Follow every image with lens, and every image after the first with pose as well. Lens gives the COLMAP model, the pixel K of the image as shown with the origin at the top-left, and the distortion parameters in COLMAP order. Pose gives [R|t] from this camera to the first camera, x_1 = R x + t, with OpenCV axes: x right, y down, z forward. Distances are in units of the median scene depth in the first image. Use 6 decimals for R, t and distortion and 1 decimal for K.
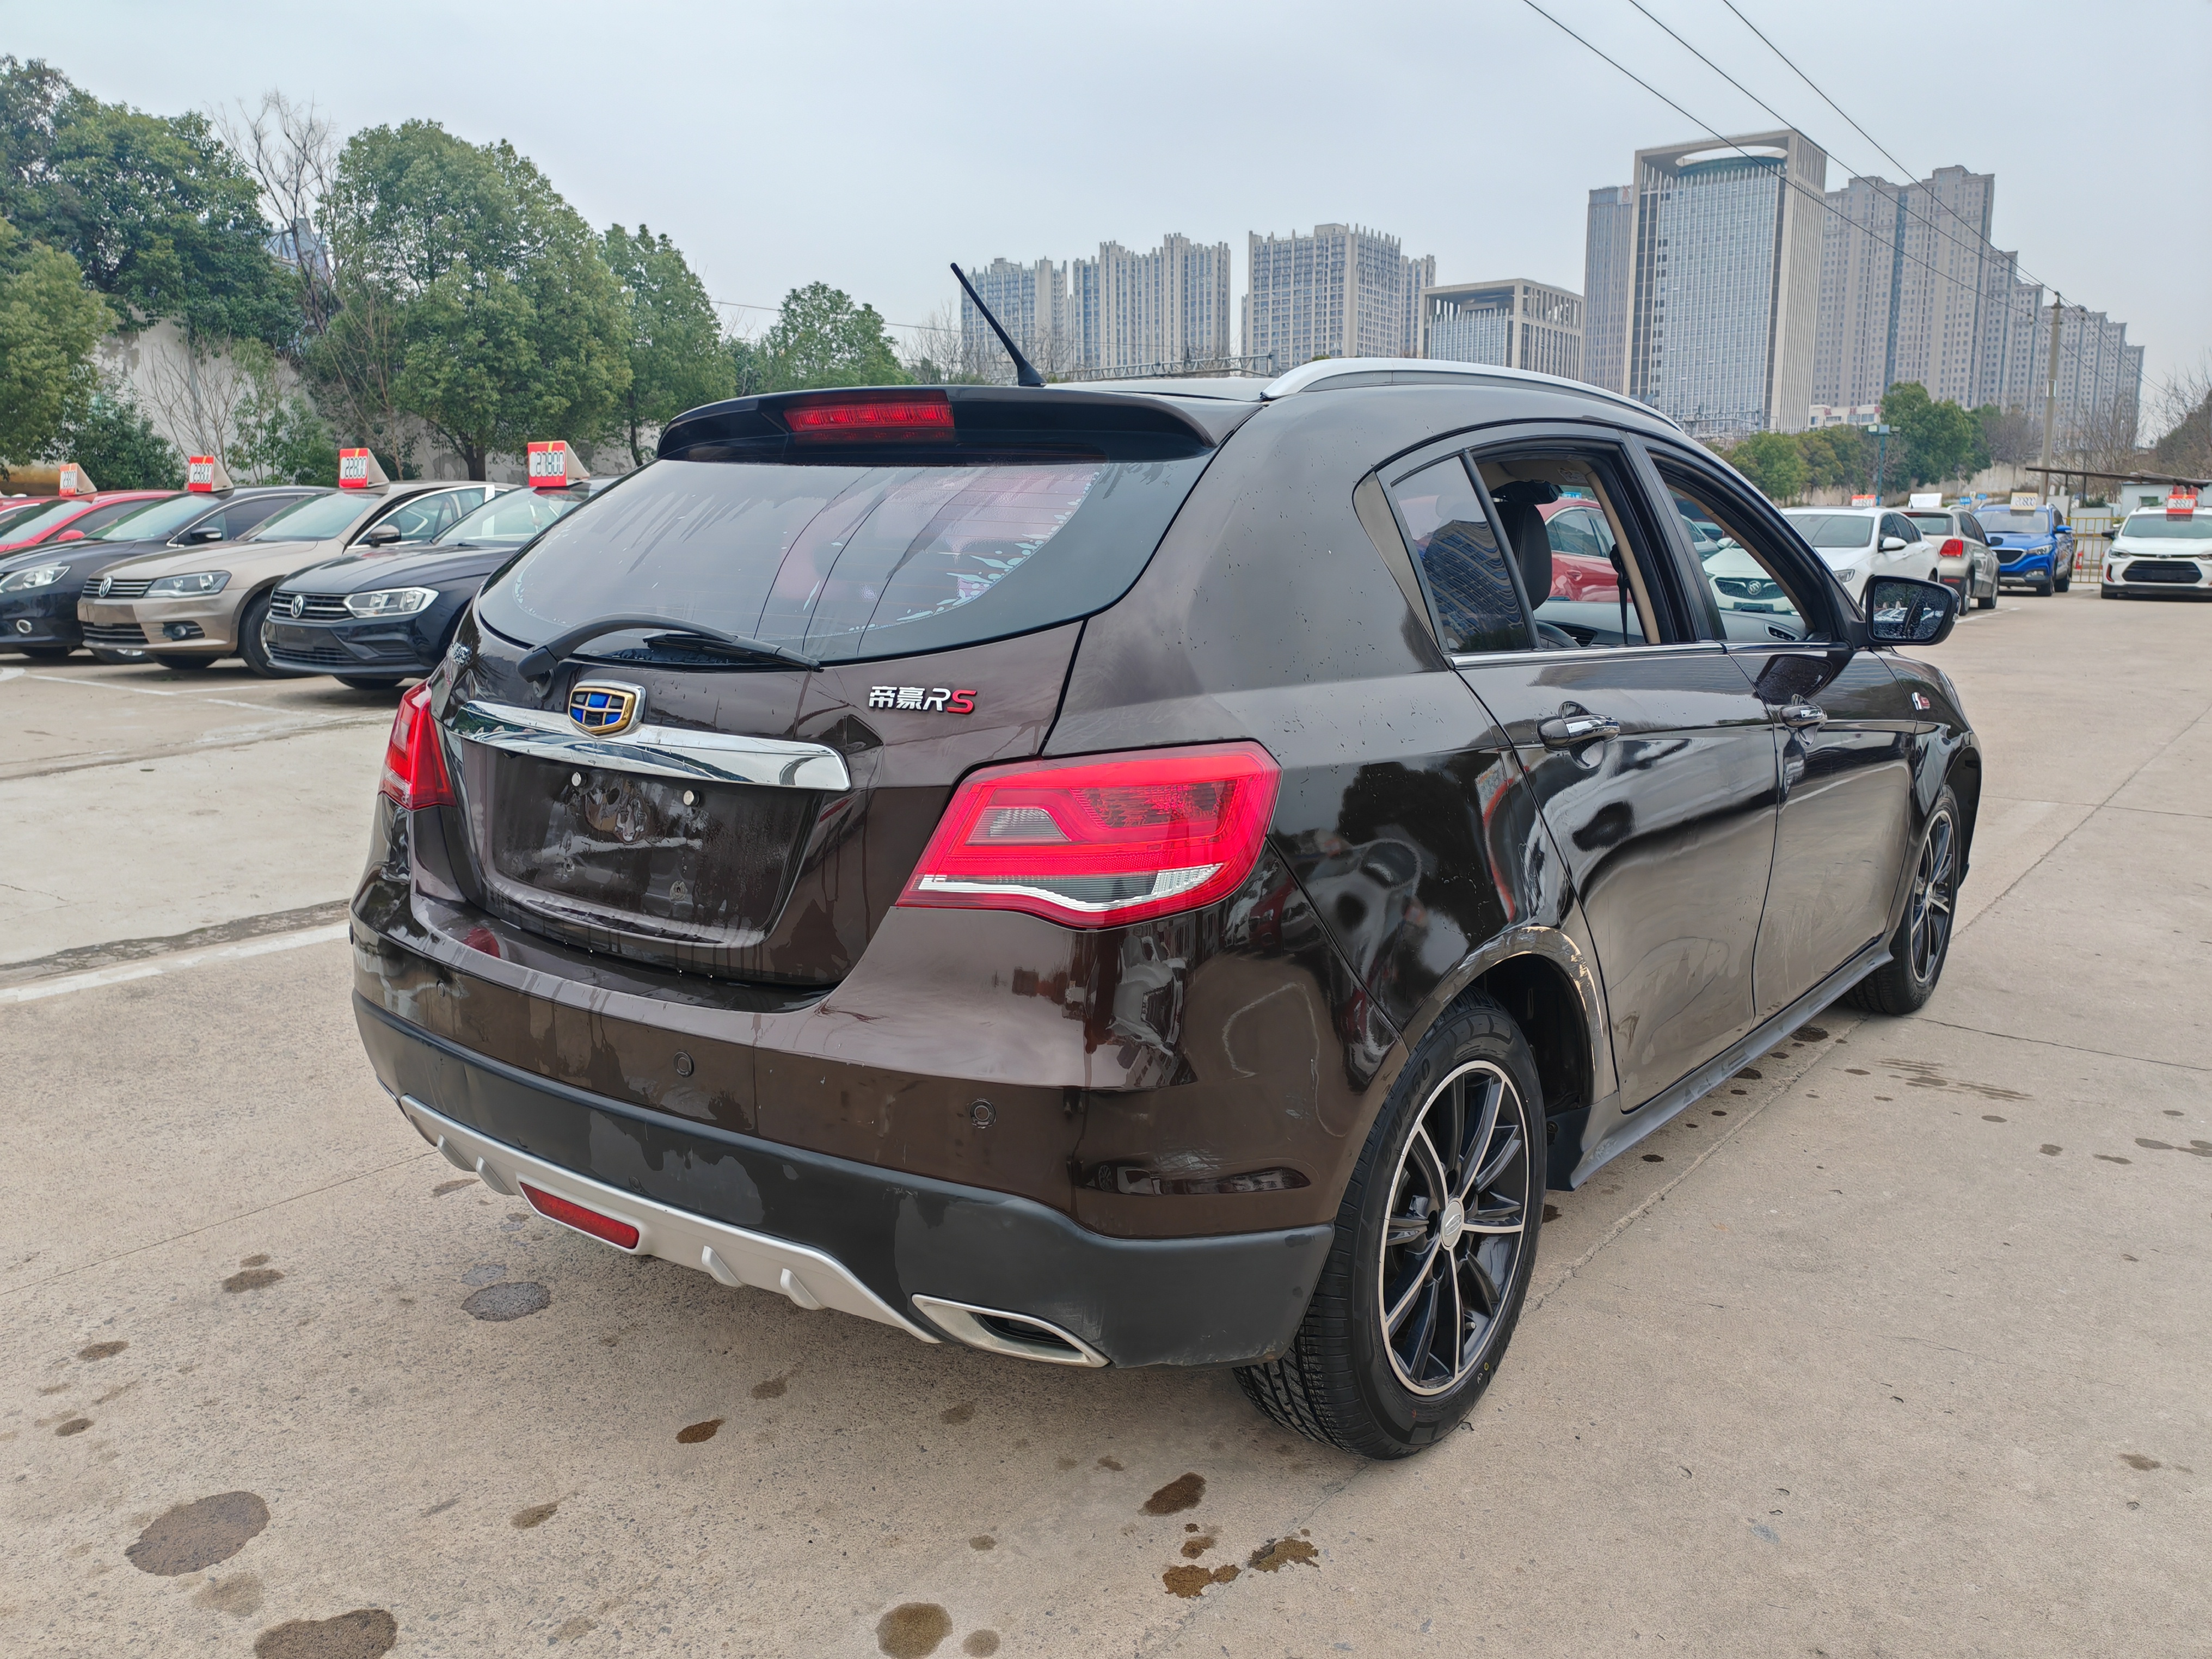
lens RADIAL K [[1683.3, 0, 1106.0], [0, 1683.3, 829.5], [0, 0, 1]] dist [0.052013, -0.067032]
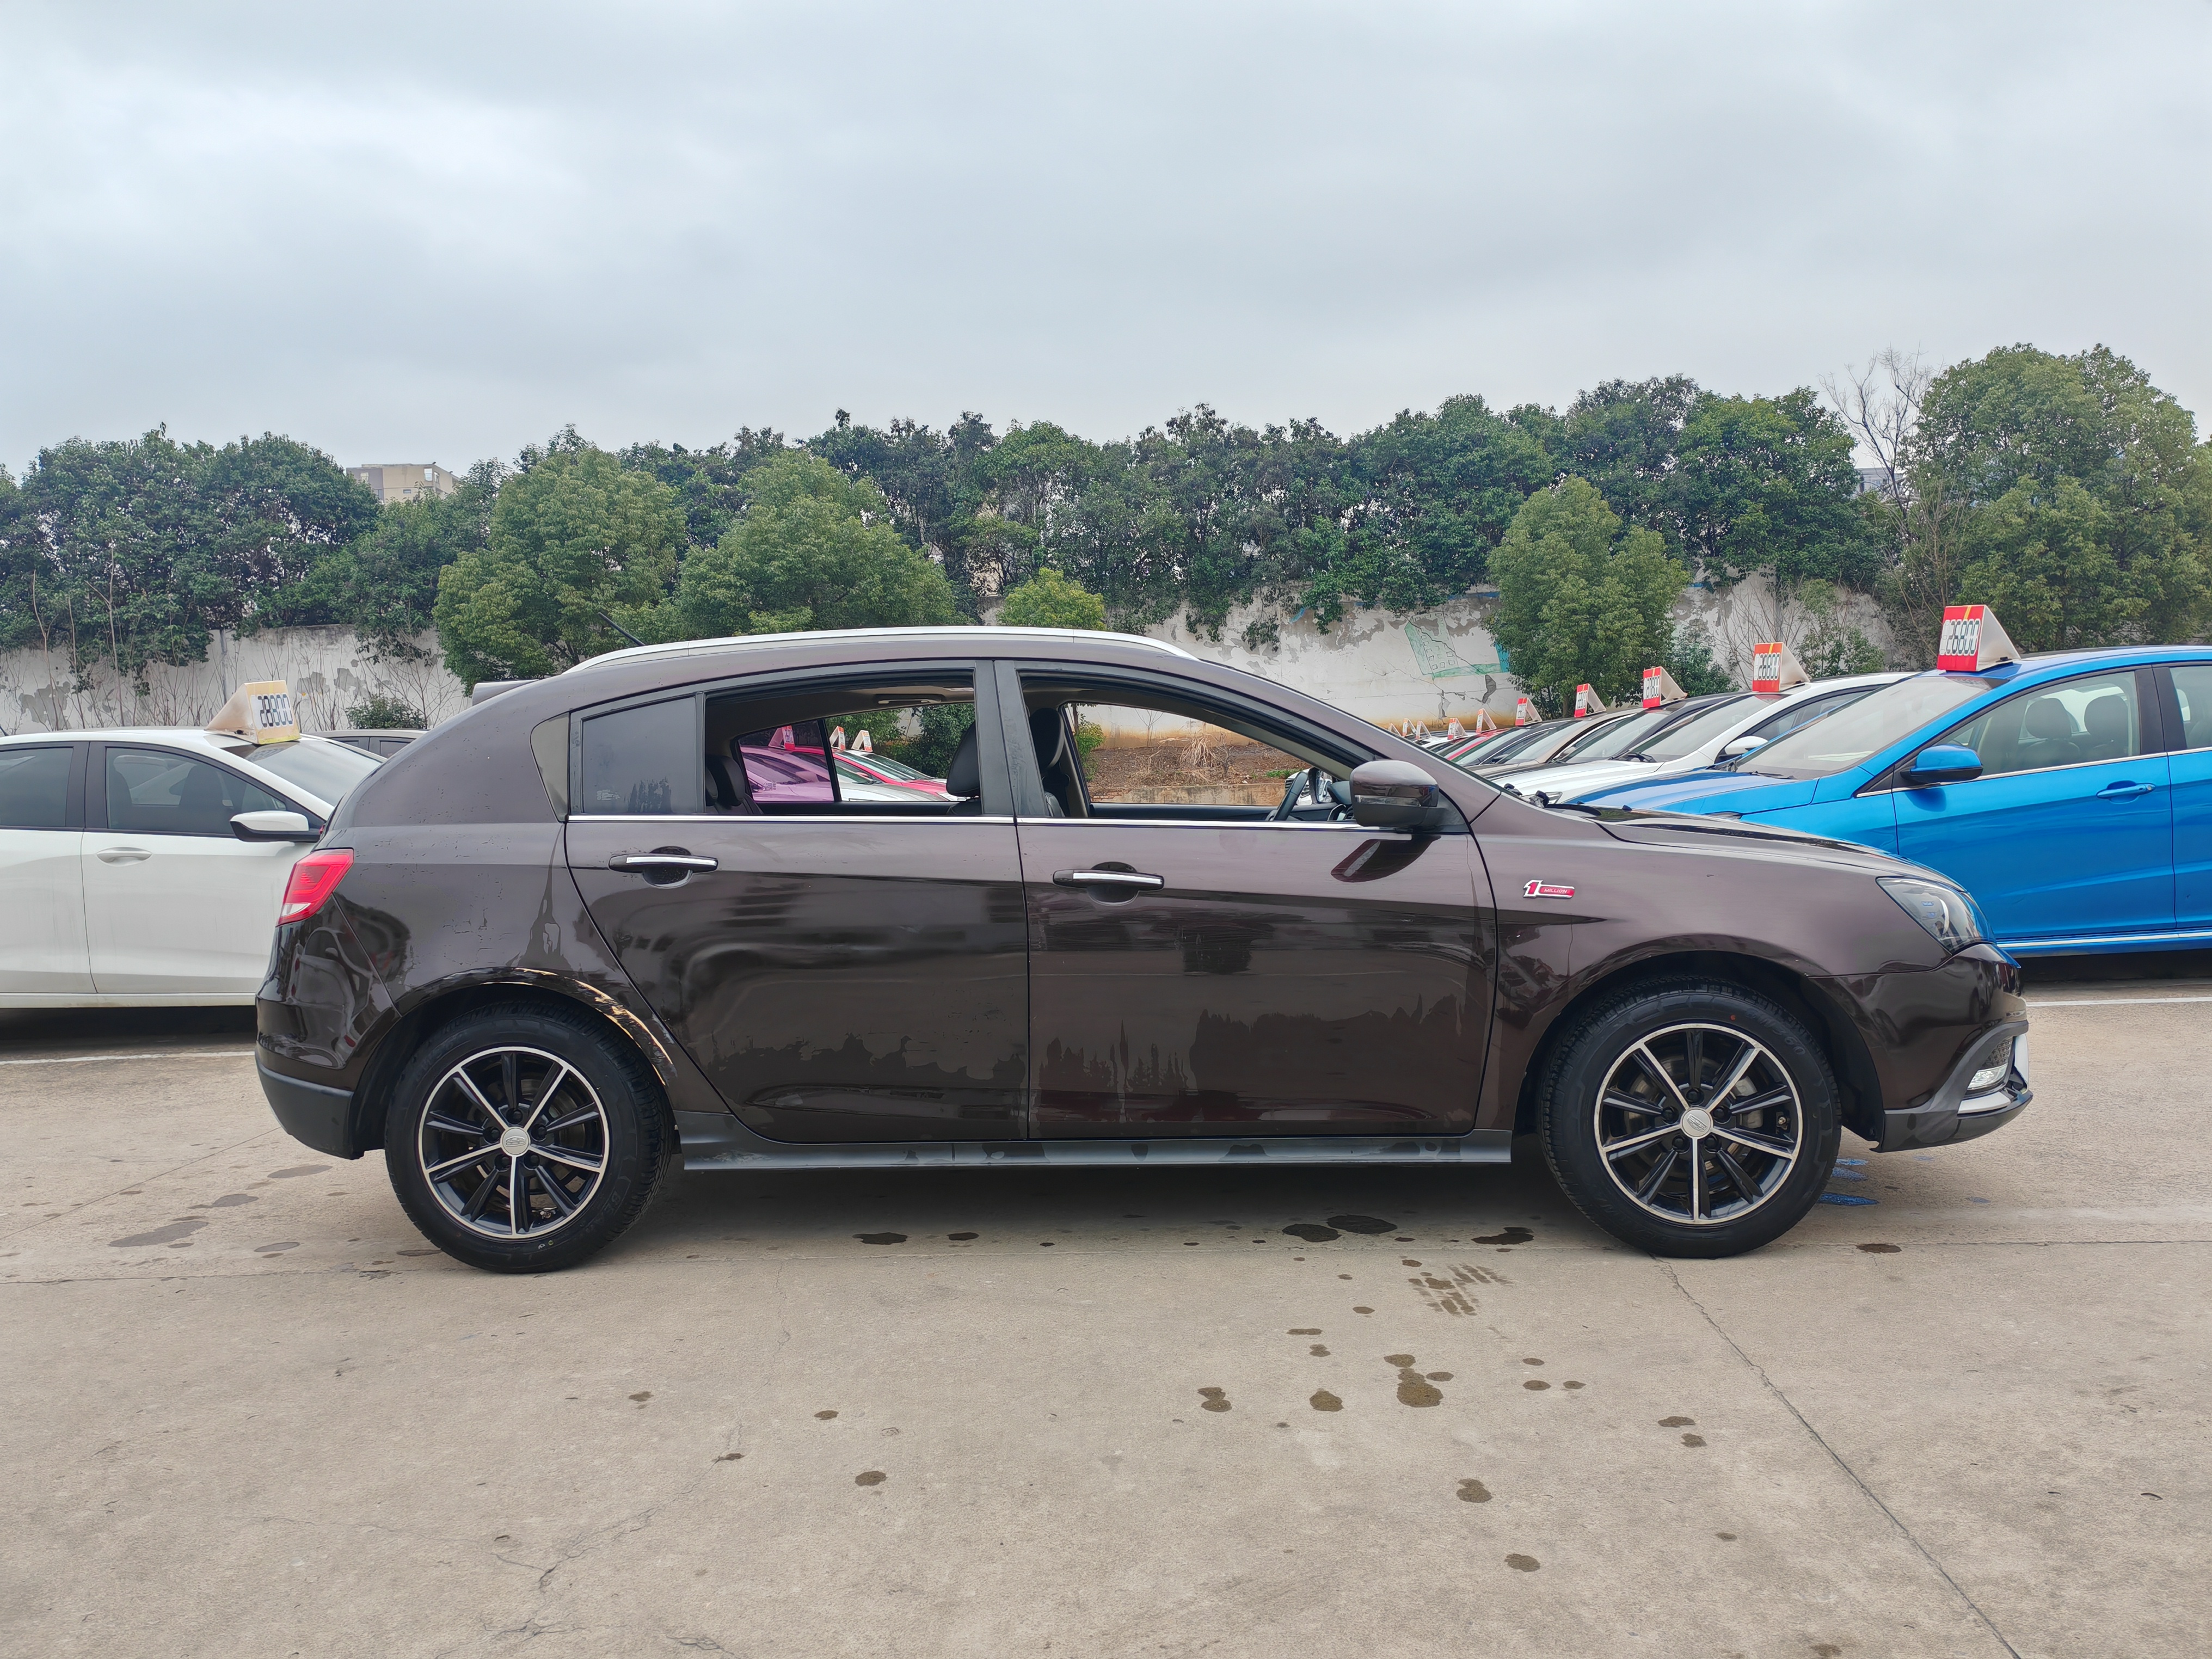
lens RADIAL K [[1671.3, 0, 1099.3], [0, 1671.3, 822.8], [0, 0, 1]] dist [0.074624, -0.091920]
pose [[0.558726, -0.000291, -0.829352, 0.135589], [-0.108690, 0.991350, -0.073571, -0.002340], [0.822199, 0.131248, 0.553861, 0.032369]]
